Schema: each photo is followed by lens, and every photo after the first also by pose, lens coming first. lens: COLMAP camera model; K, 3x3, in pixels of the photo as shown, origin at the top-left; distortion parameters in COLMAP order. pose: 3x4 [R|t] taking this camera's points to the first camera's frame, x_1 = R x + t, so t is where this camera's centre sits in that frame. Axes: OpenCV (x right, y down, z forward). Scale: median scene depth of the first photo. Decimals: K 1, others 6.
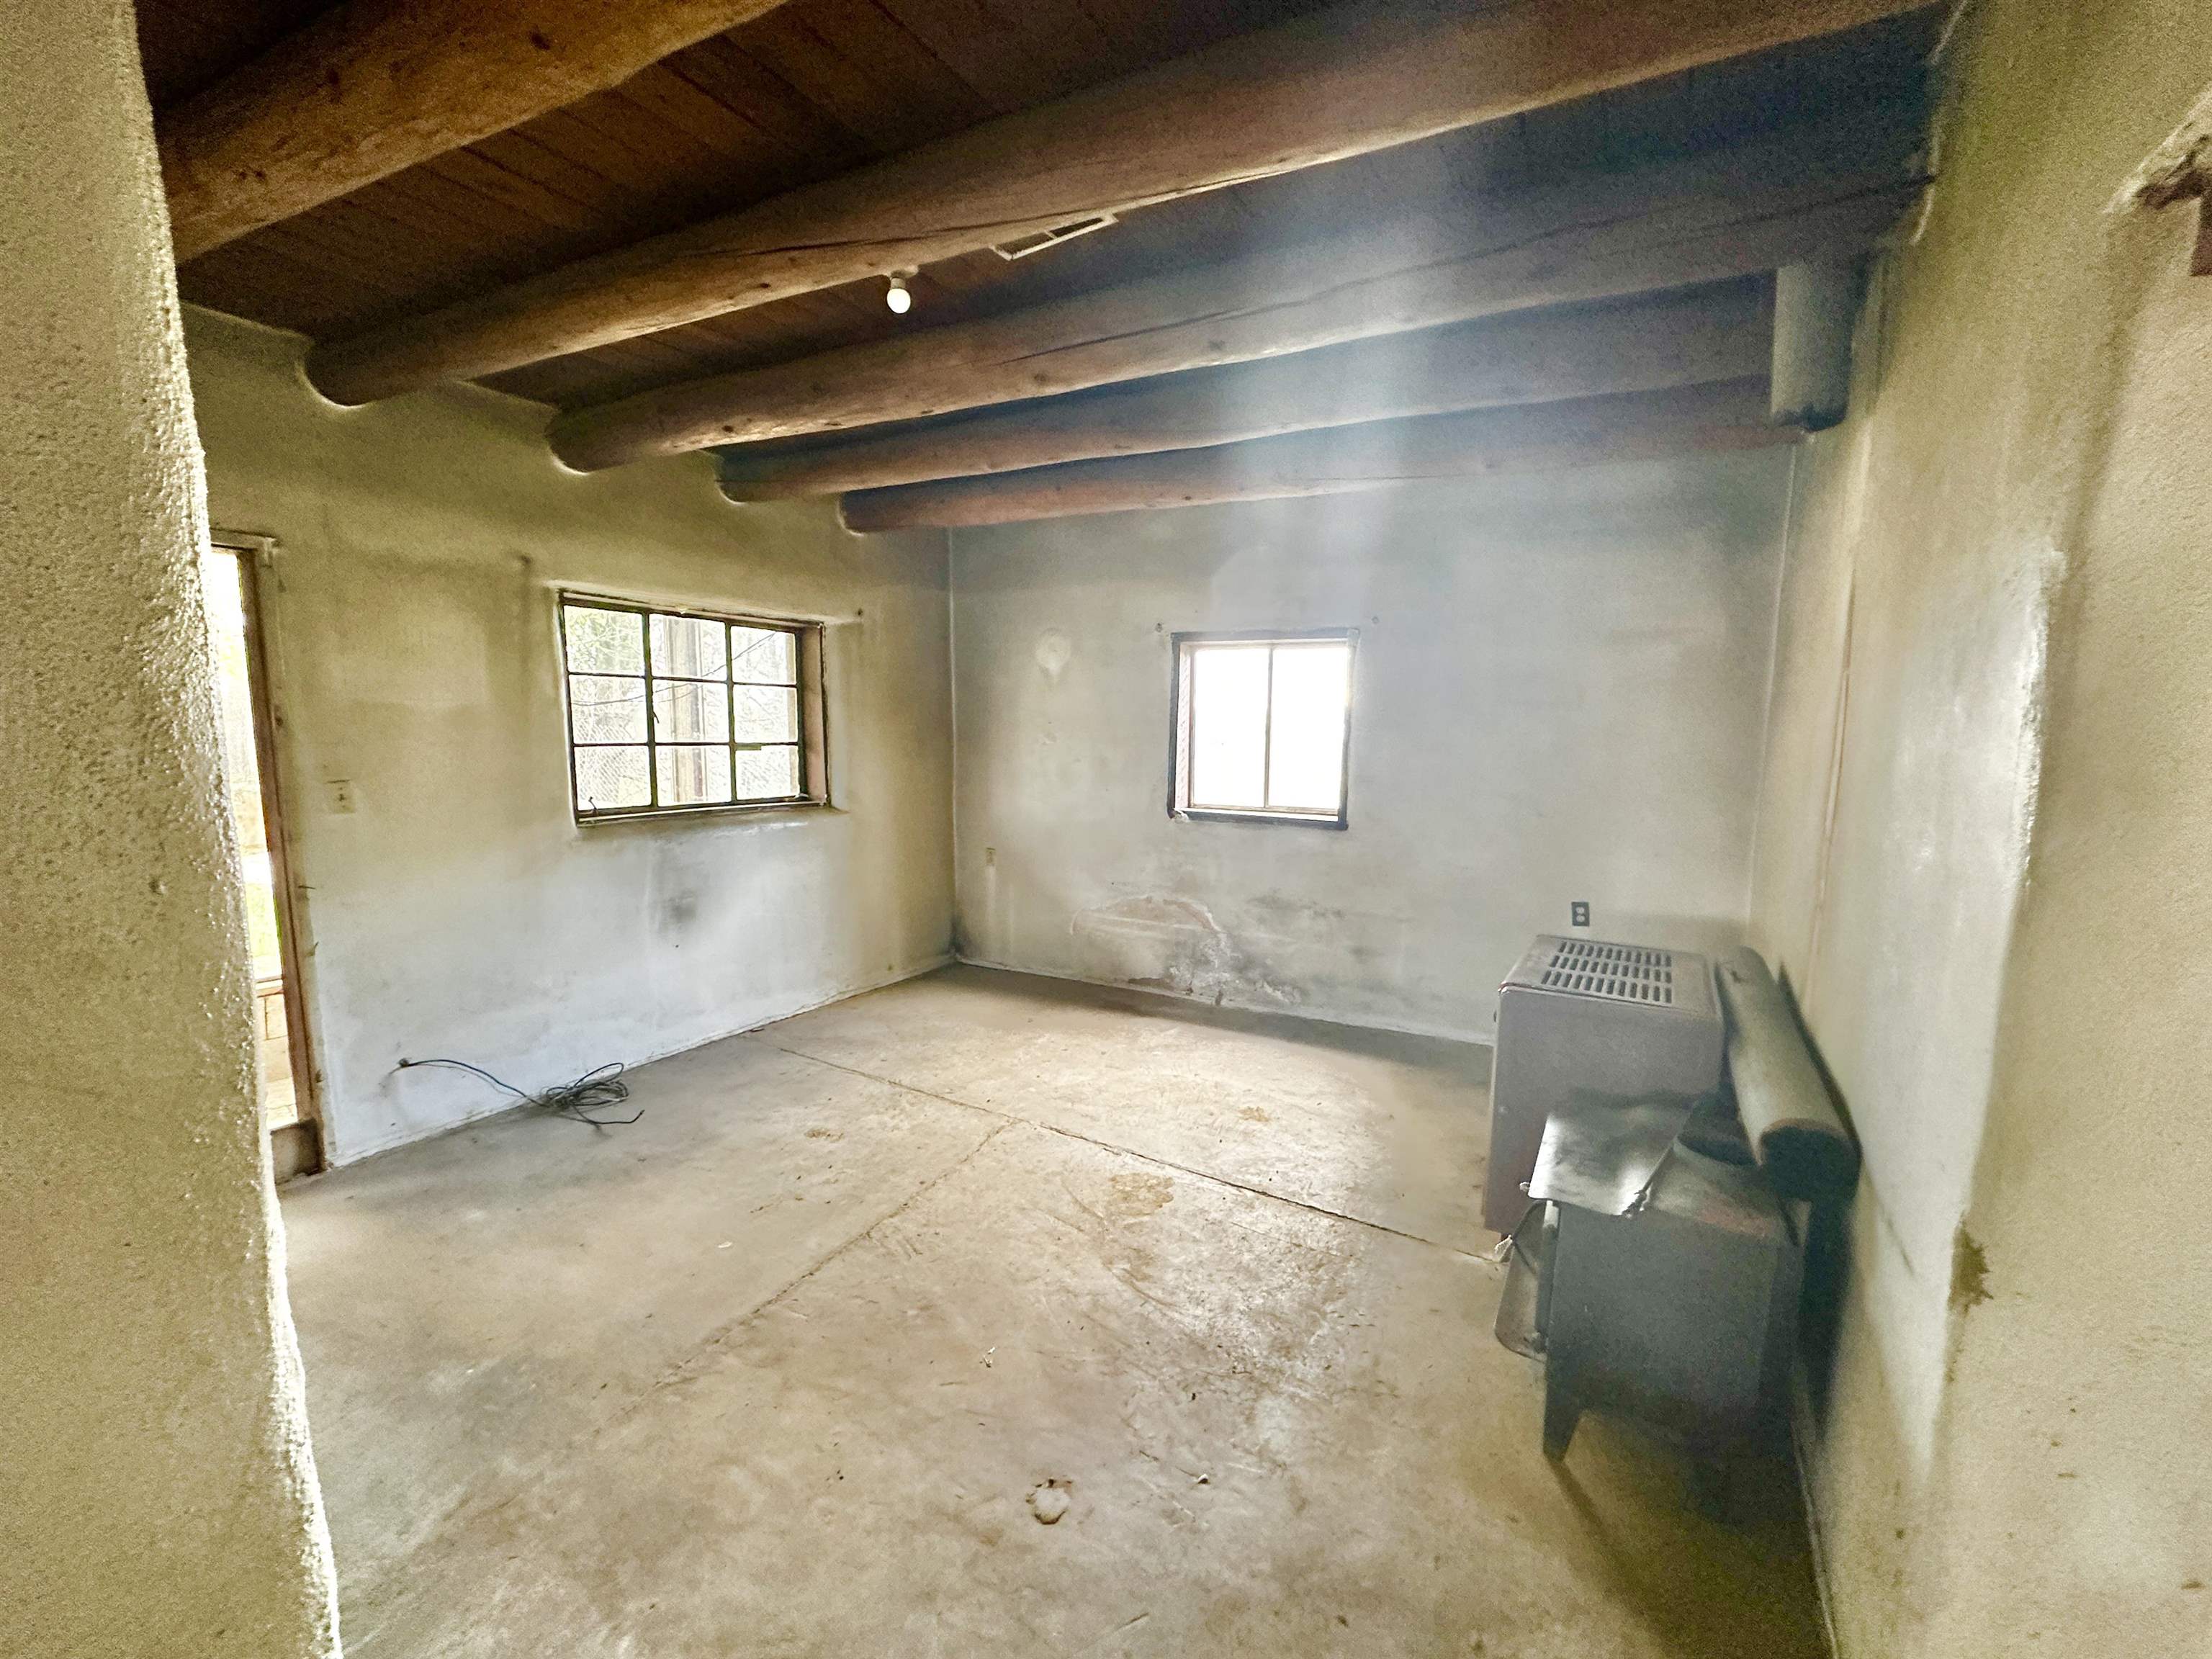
lens RADIAL K [[883.4, 0, 1104.4], [0, 883.4, 829.7], [0, 0, 1]] dist [-0.001217, 0.000373]
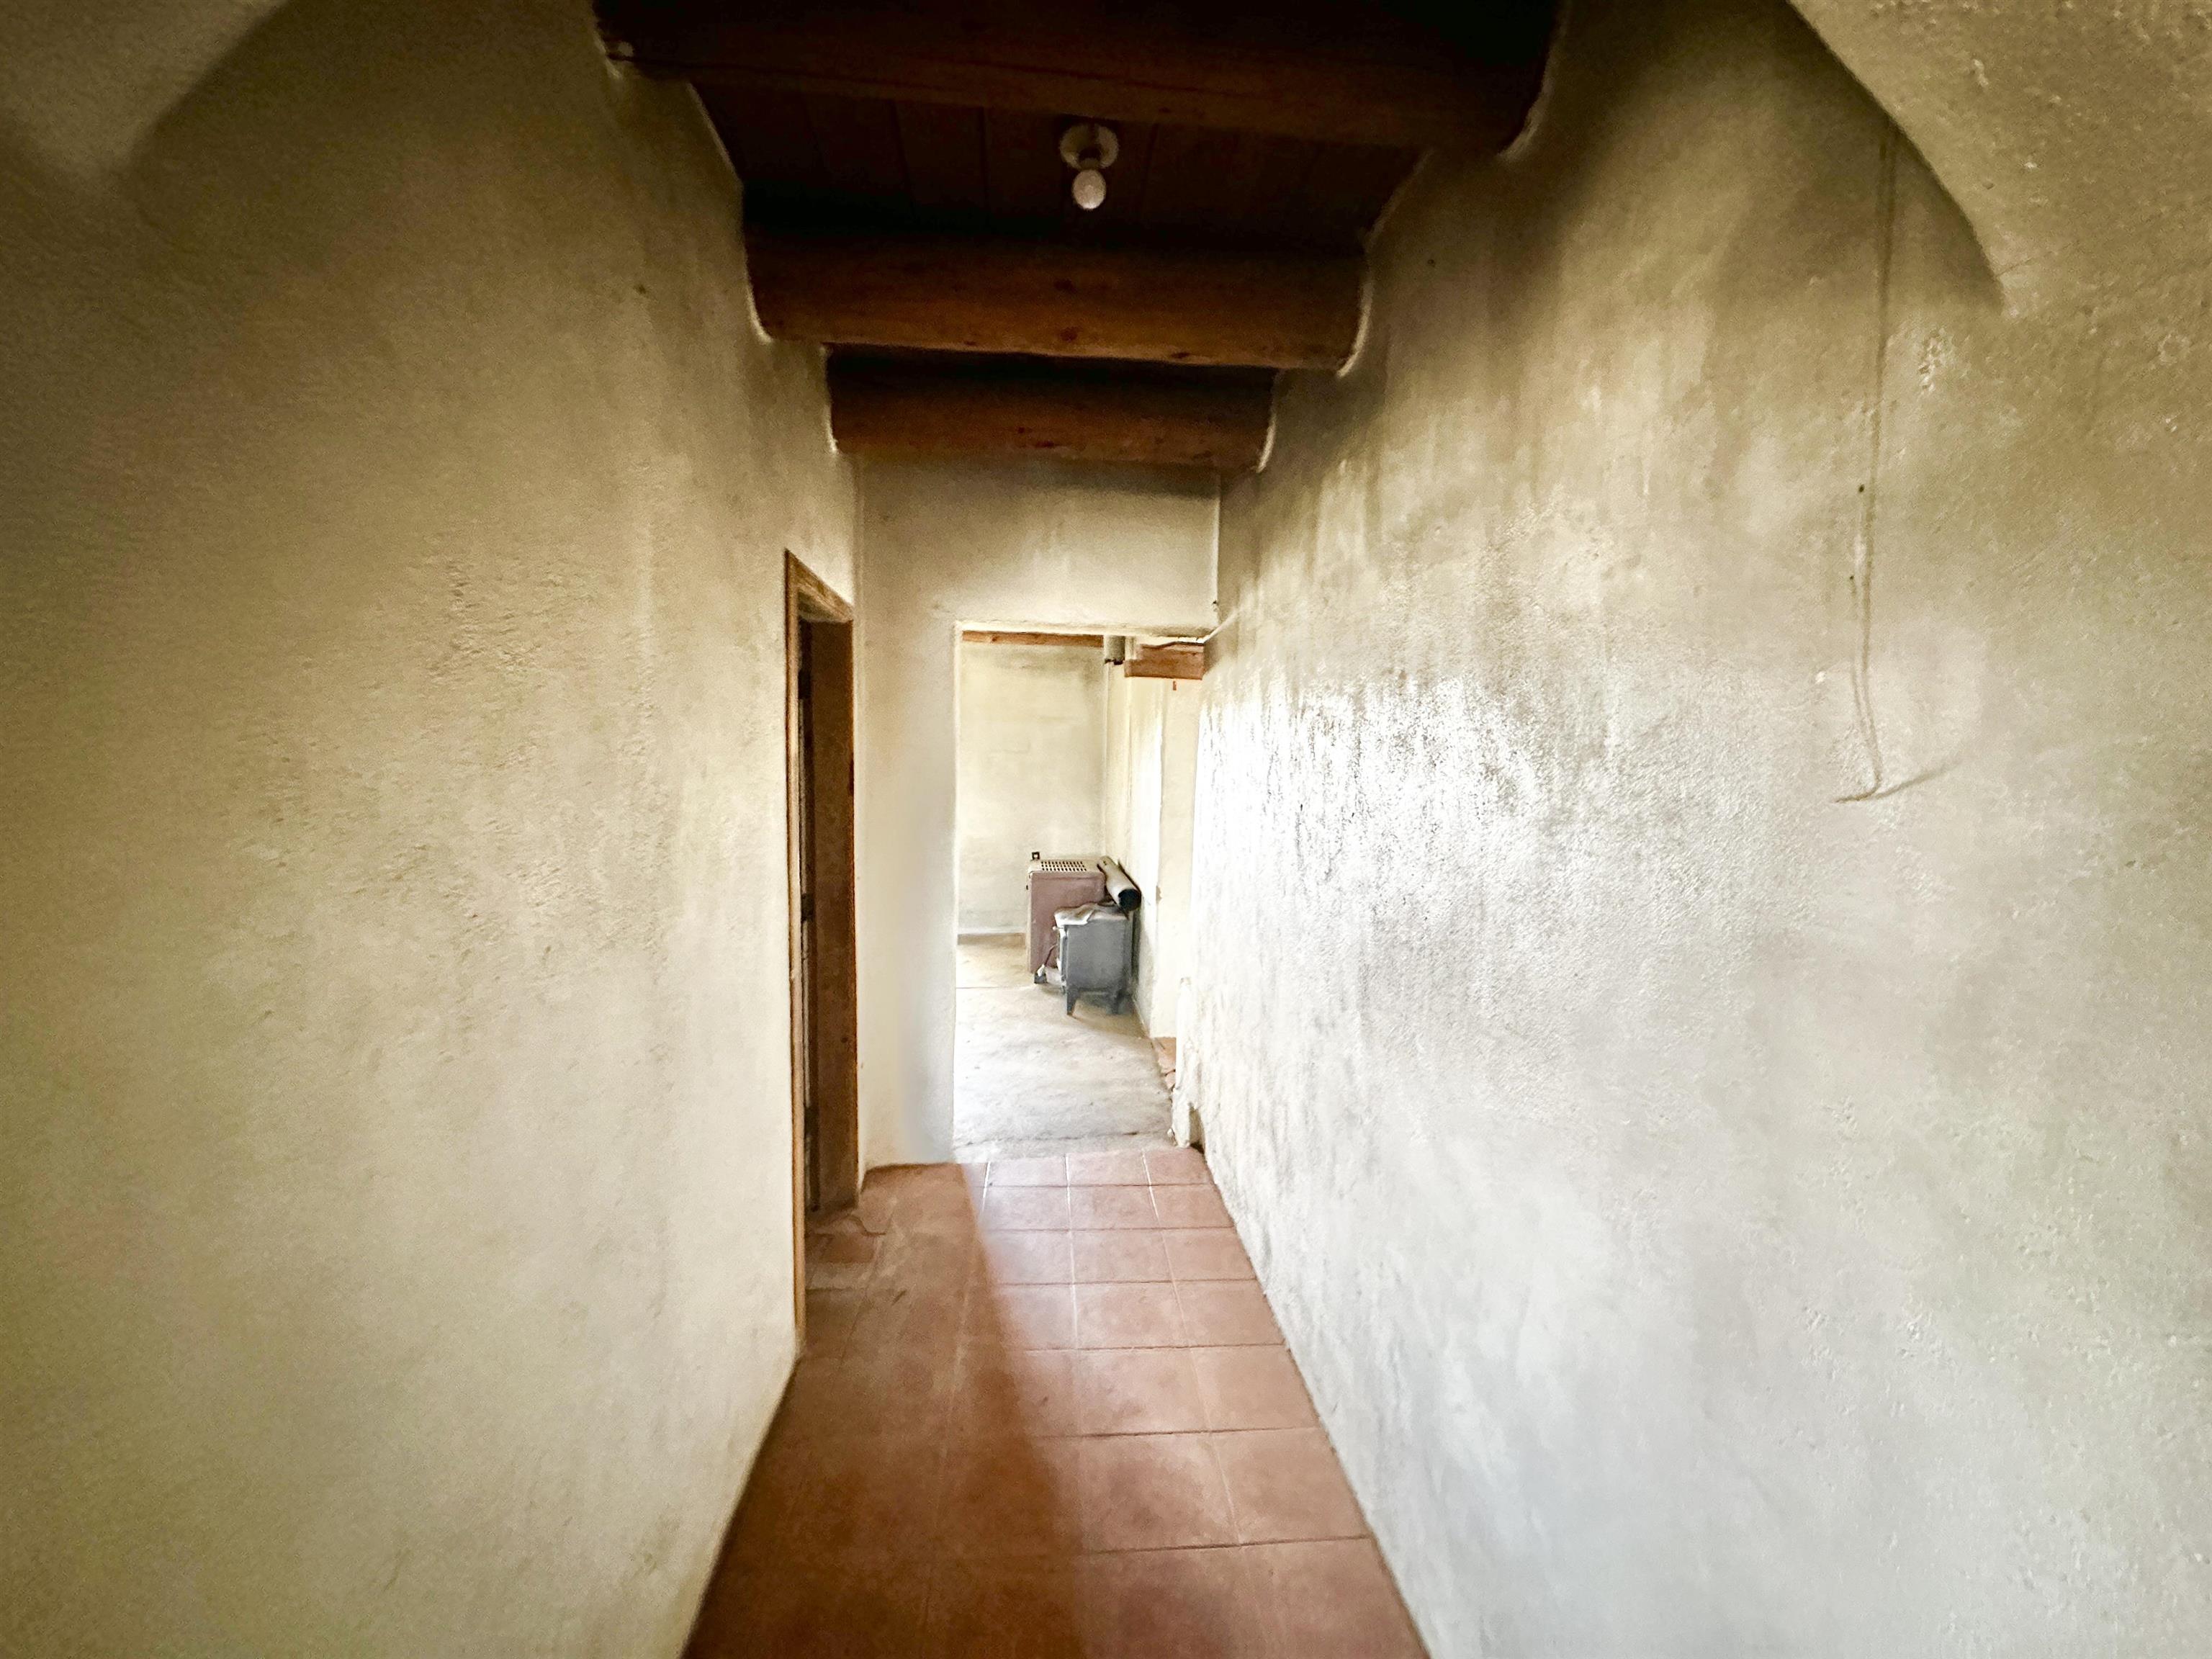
lens RADIAL K [[883.4, 0, 1104.4], [0, 883.4, 829.7], [0, 0, 1]] dist [-0.001217, 0.000373]
pose [[0.790914, -0.053250, 0.609606, -0.587208], [0.063850, 0.997950, 0.004333, 0.039139], [-0.608587, 0.035497, 0.792693, -0.723103]]
